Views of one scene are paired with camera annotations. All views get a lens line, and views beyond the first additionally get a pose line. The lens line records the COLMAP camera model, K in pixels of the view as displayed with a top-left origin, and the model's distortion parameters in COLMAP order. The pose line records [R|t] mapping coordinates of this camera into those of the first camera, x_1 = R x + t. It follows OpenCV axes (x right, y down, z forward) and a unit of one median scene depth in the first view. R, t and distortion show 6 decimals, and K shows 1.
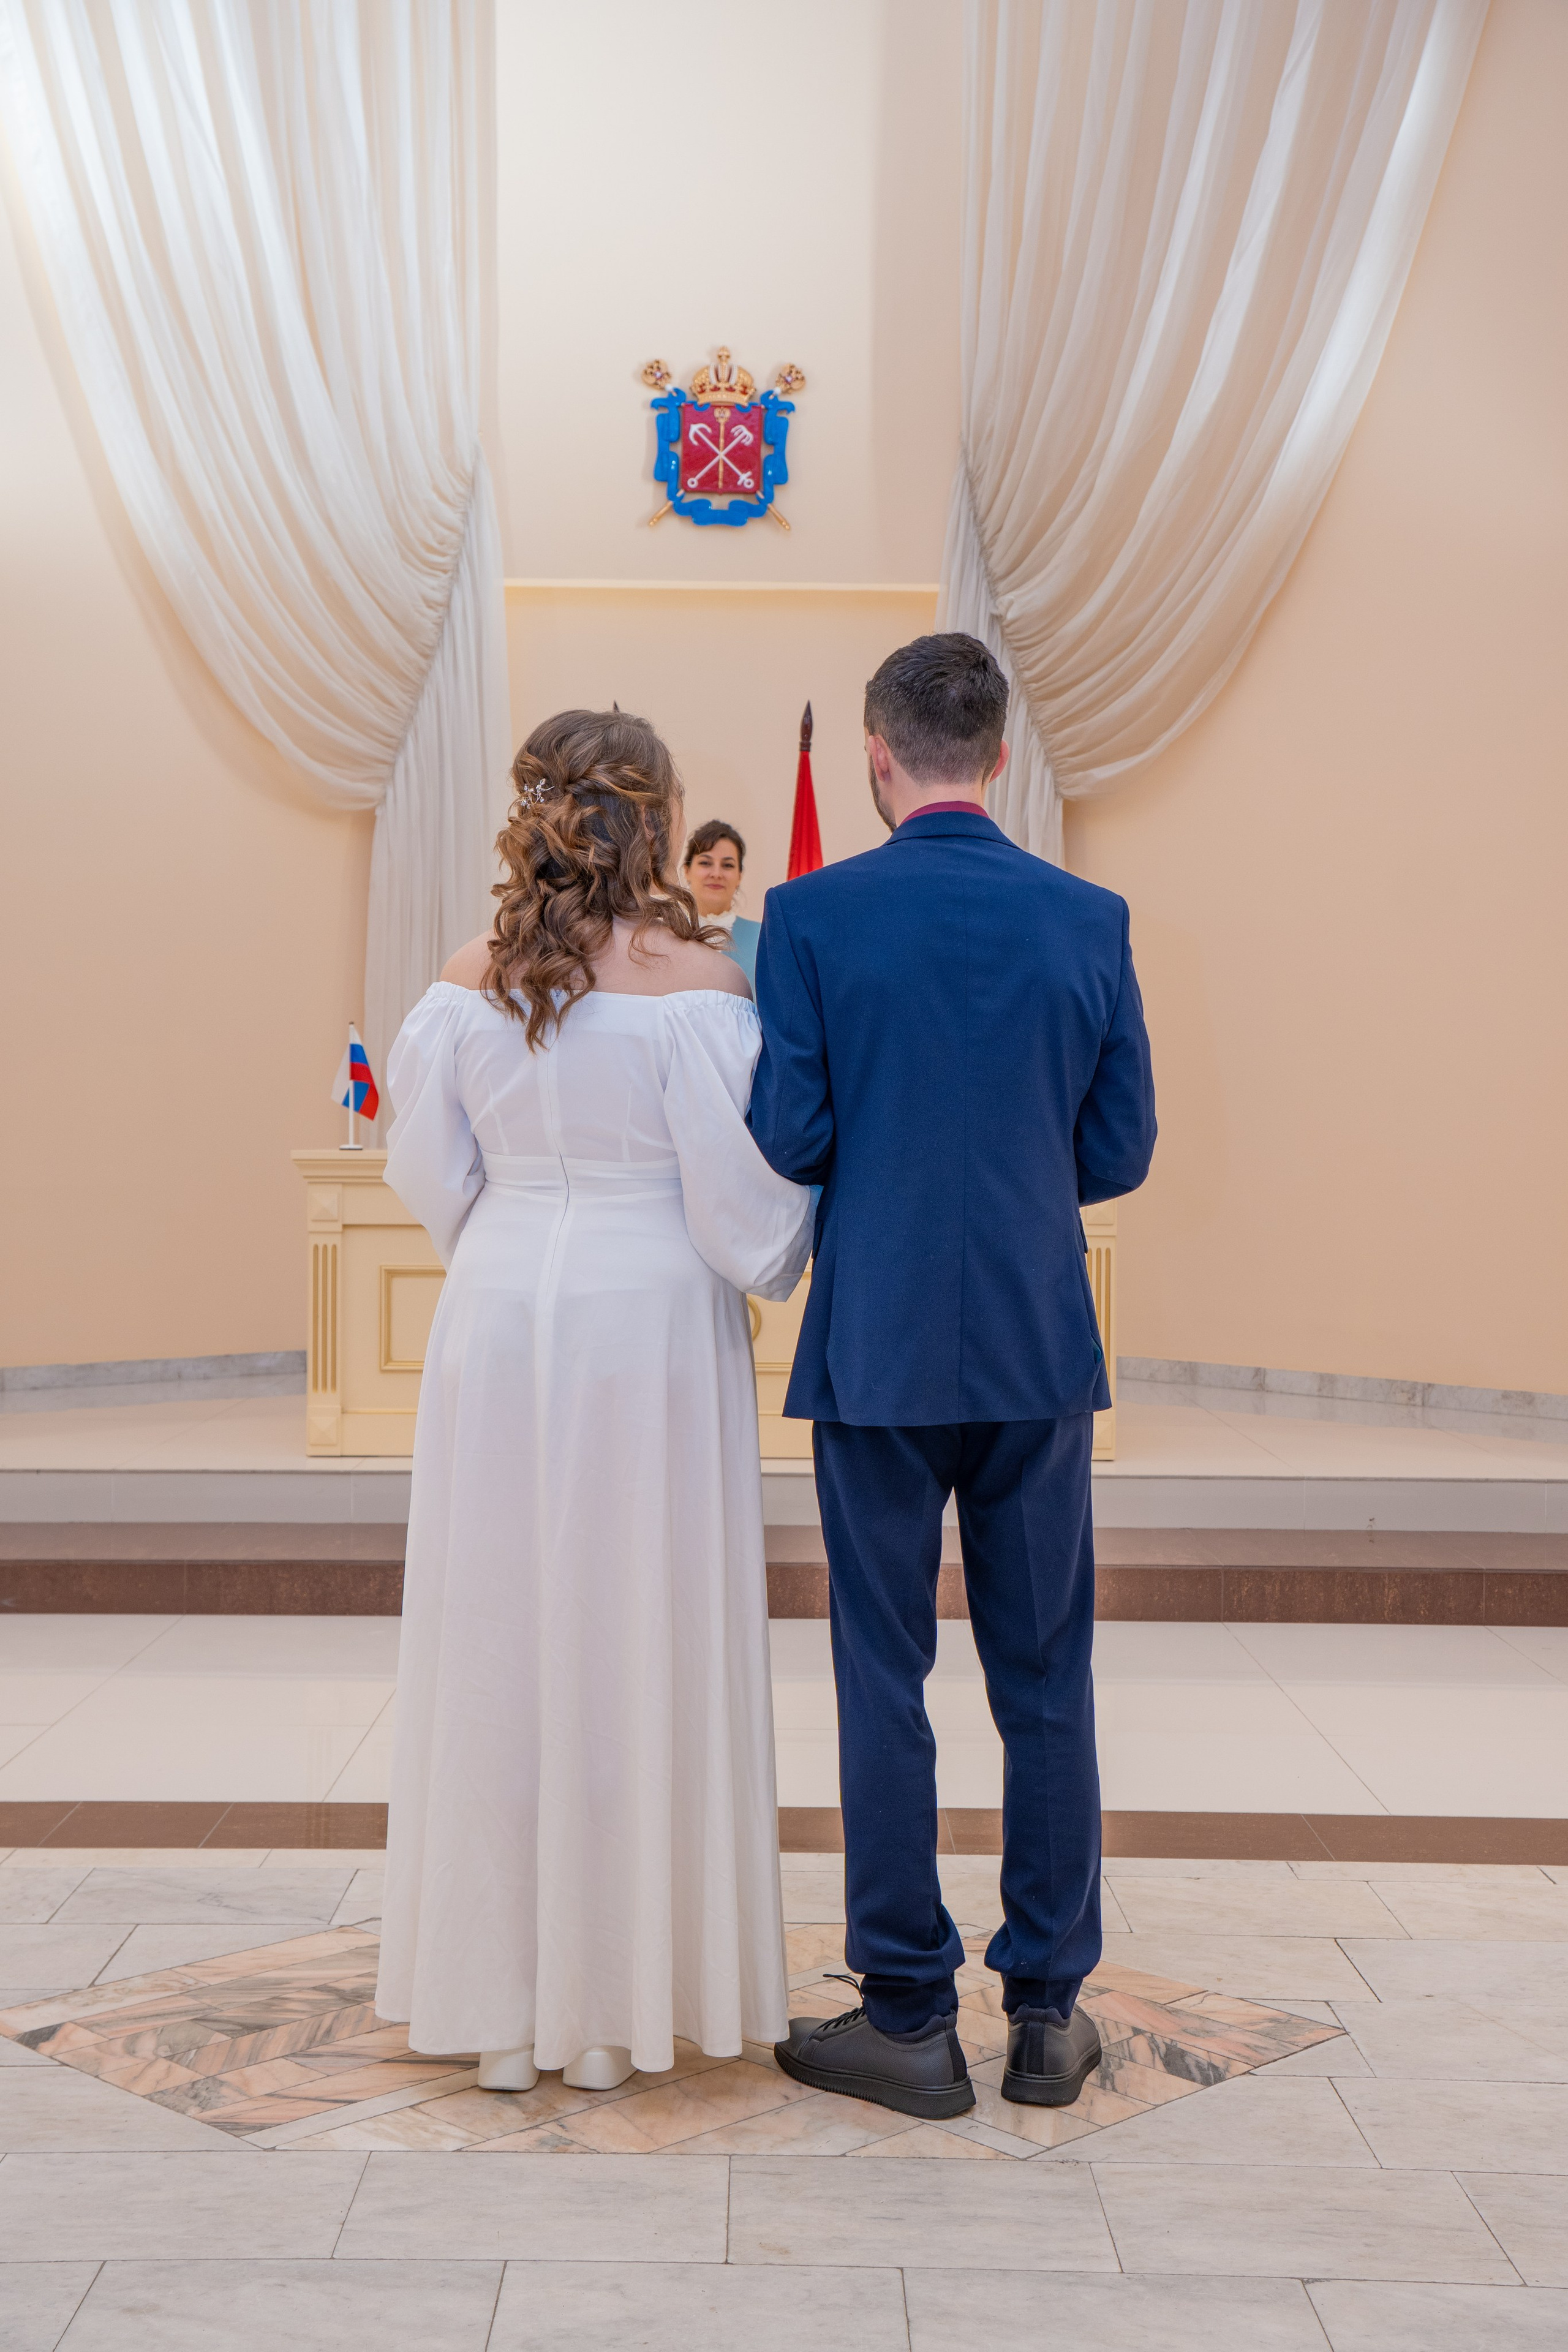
lens RADIAL K [[2744.2, 0, 782.6], [0, 2744.2, 1156.6], [0, 0, 1]] dist [0.113843, 0.000000]
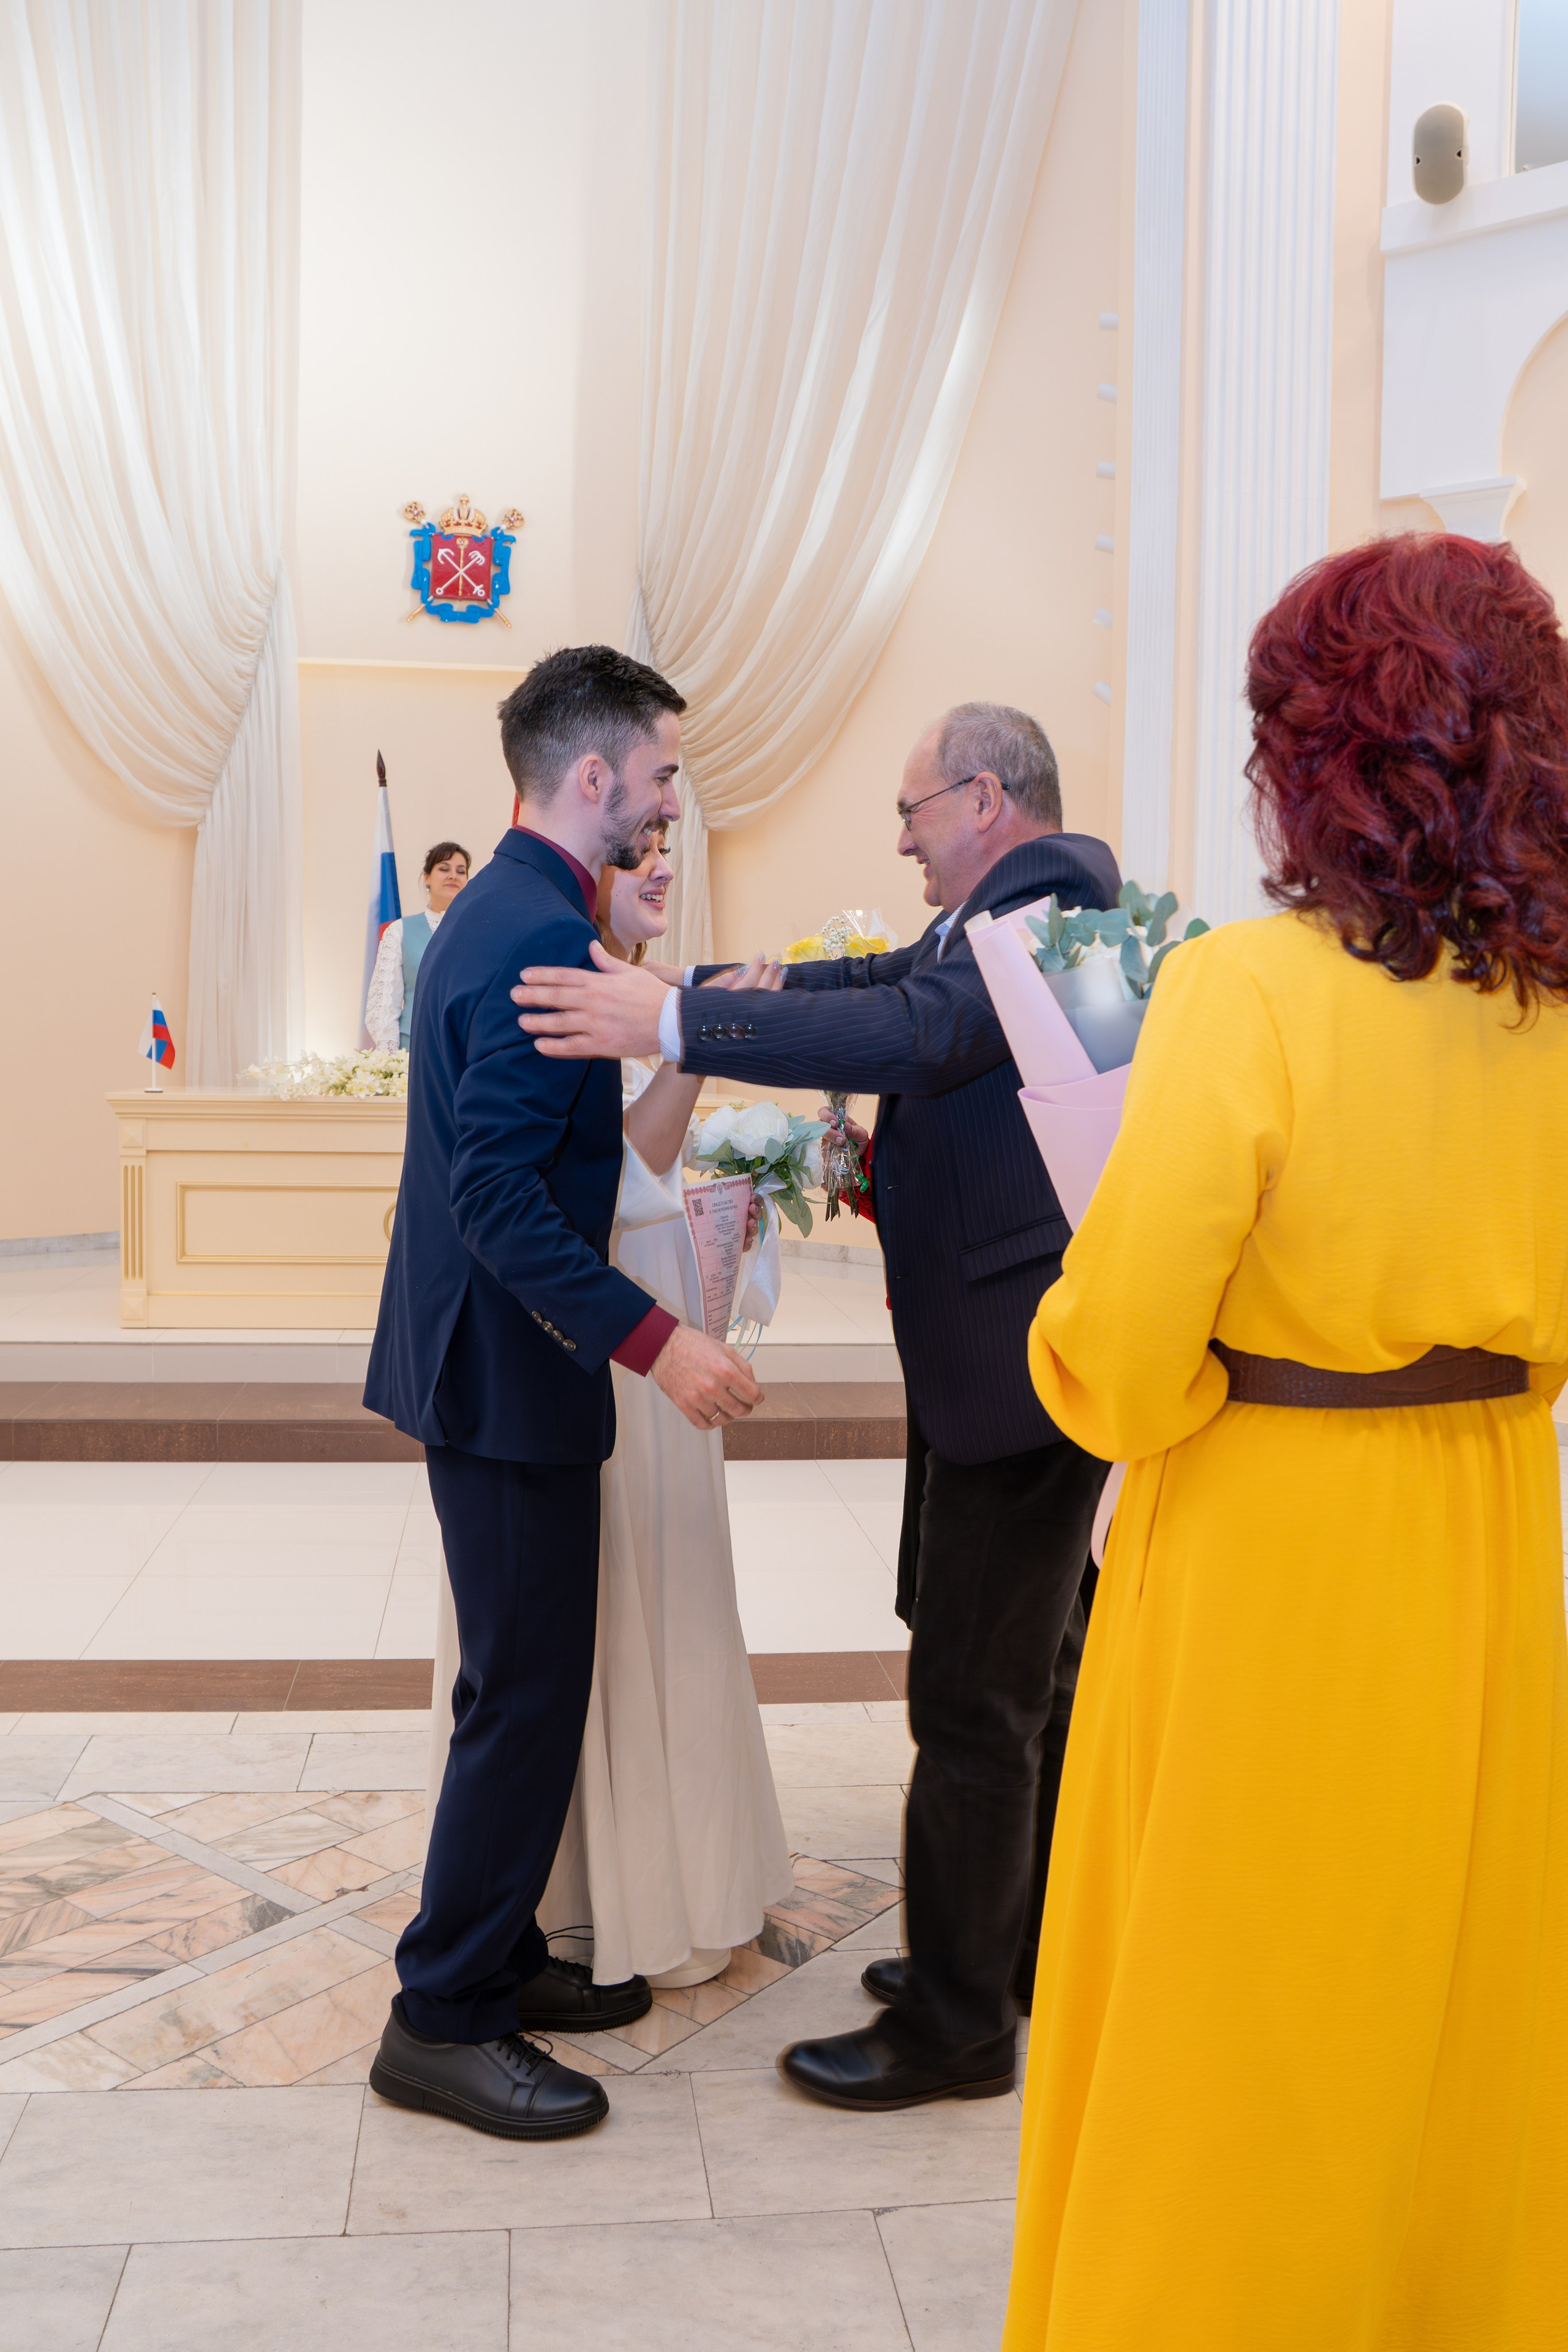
lens RADIAL K [[1836.9, 0, 768.1], [0, 1836.9, 1161.4], [0, 0, 1]] dist [-0.107429, 0.073004]
pose [[0.991390, 0.004864, 0.130853, 0.014011], [-0.011789, 0.998567, 0.052197, -0.014177], [-0.130412, -0.053290, 0.990027, 0.093311]]
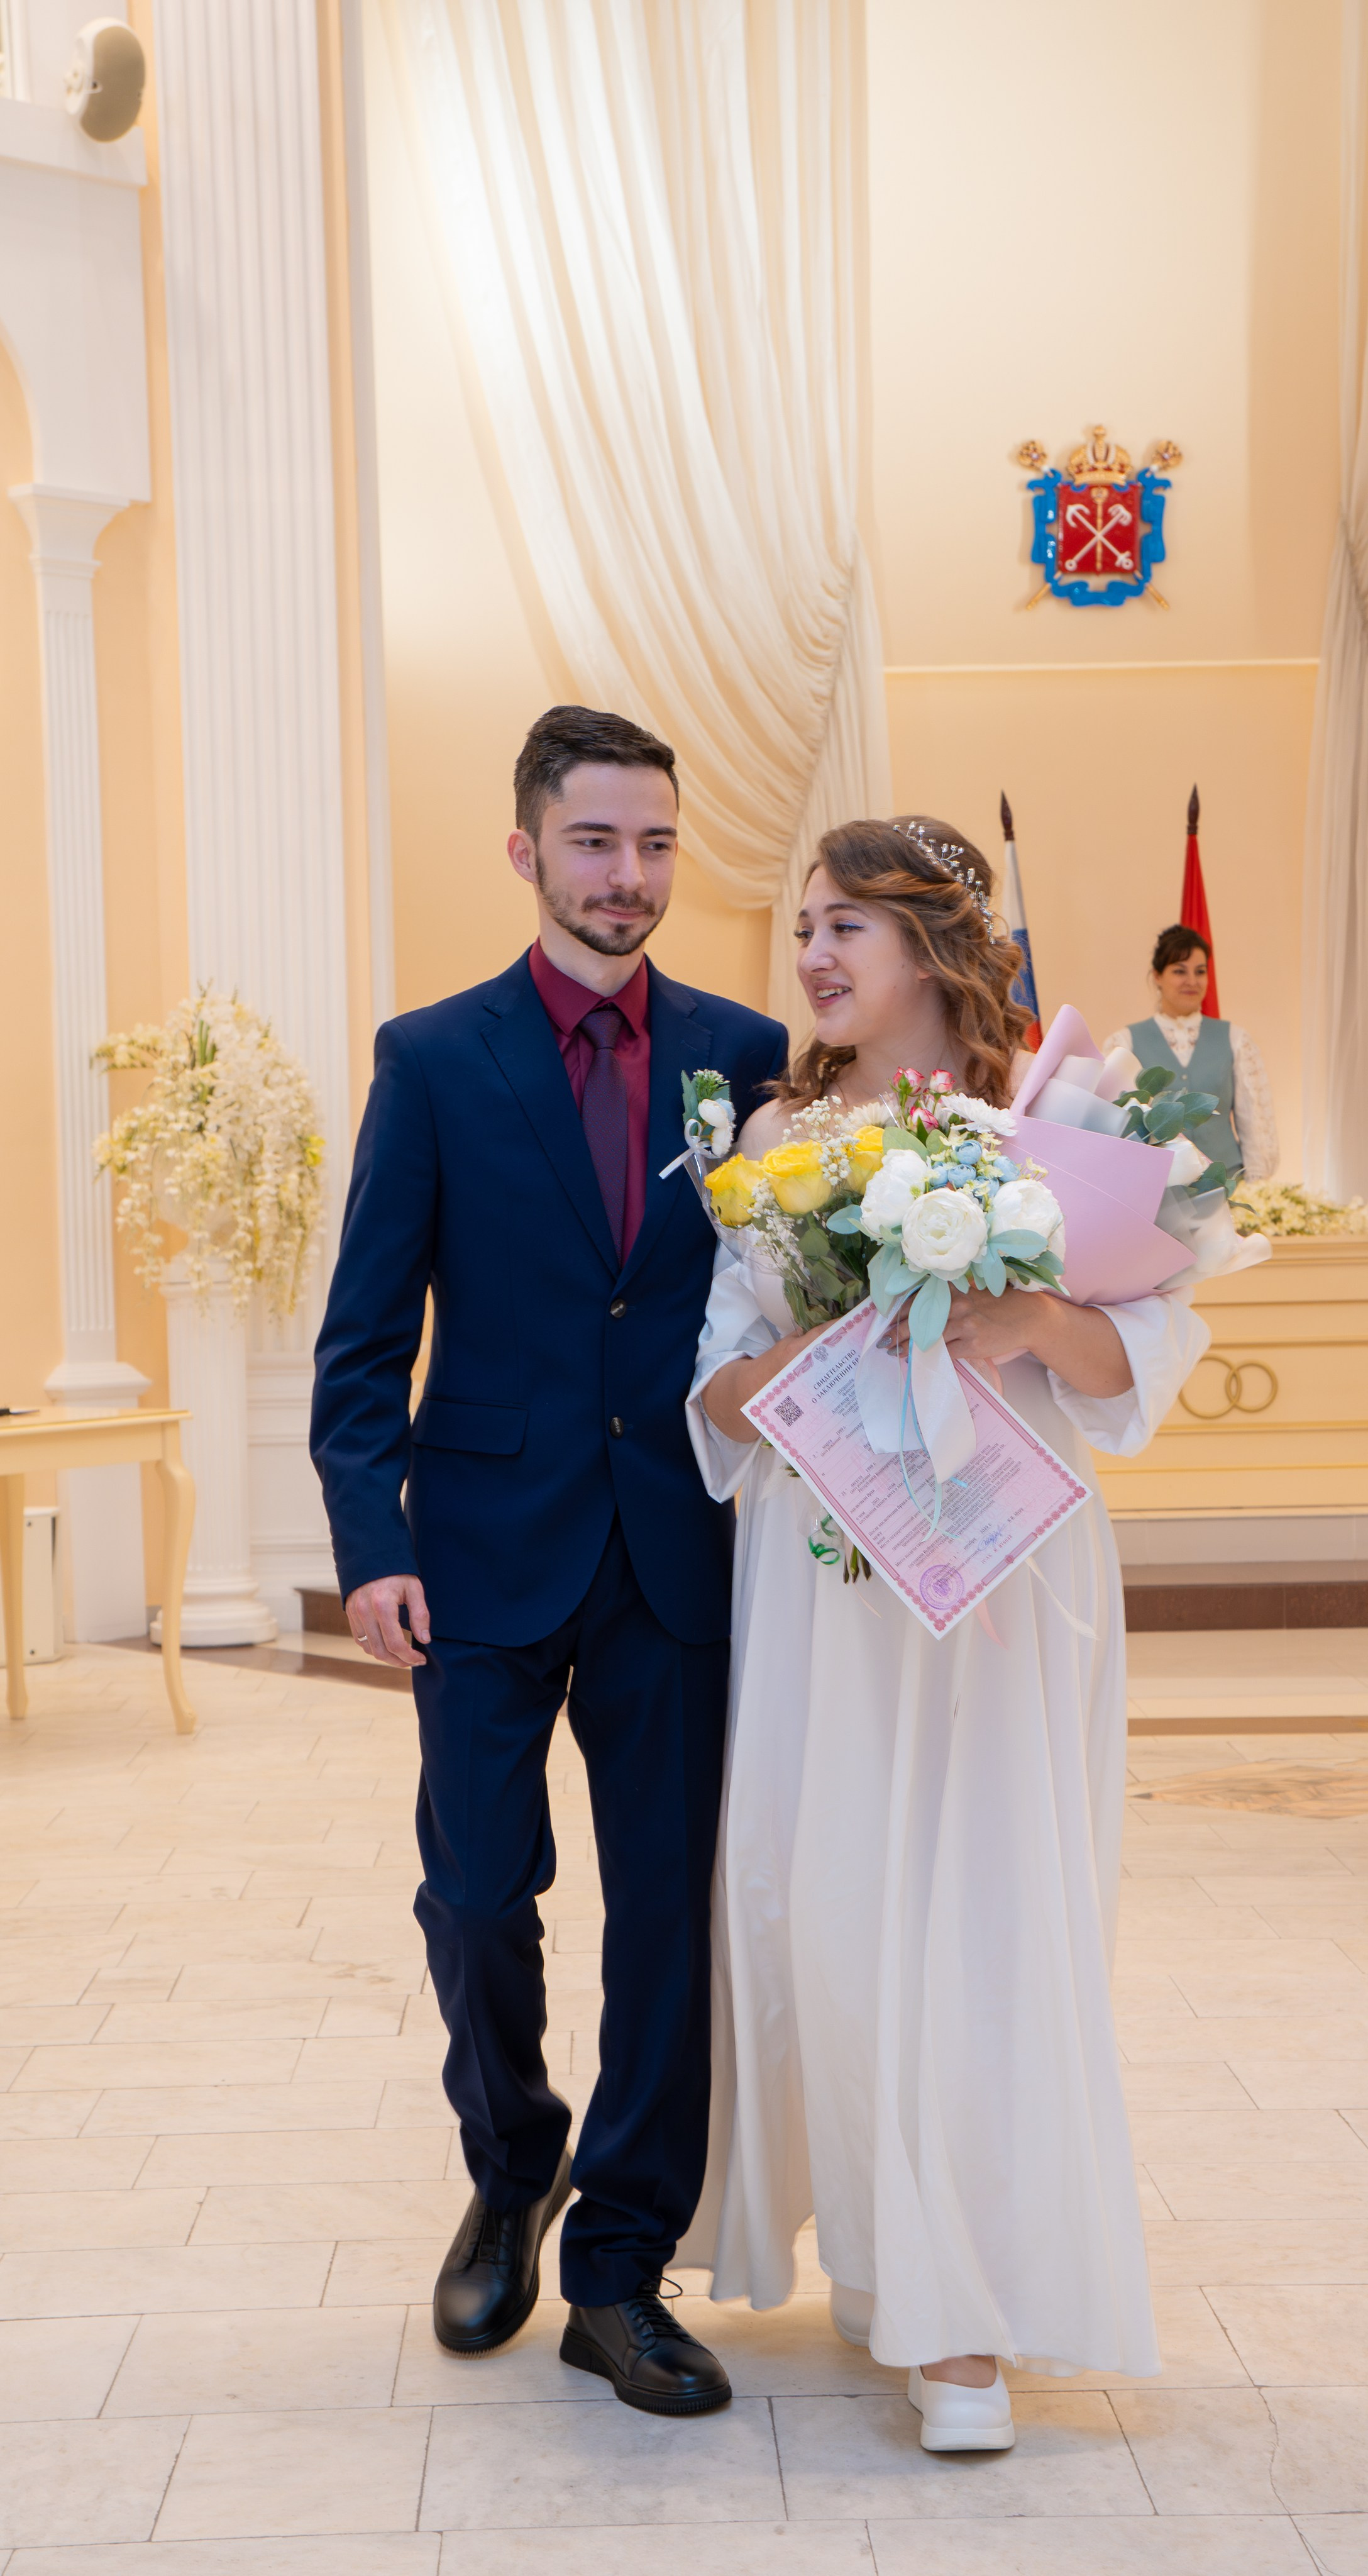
lens RADIAL K [[3792.5, 0, 763.1], [0, 3792.5, 1403.7], [0, 0, 1]] dist [0.199456, 0.000000]
pose [[0.999553, -0.027649, 0.011405, -0.192389], [0.027116, 0.998641, 0.044513, -0.006433], [-0.012620, -0.044184, 0.998944, -0.454771]]
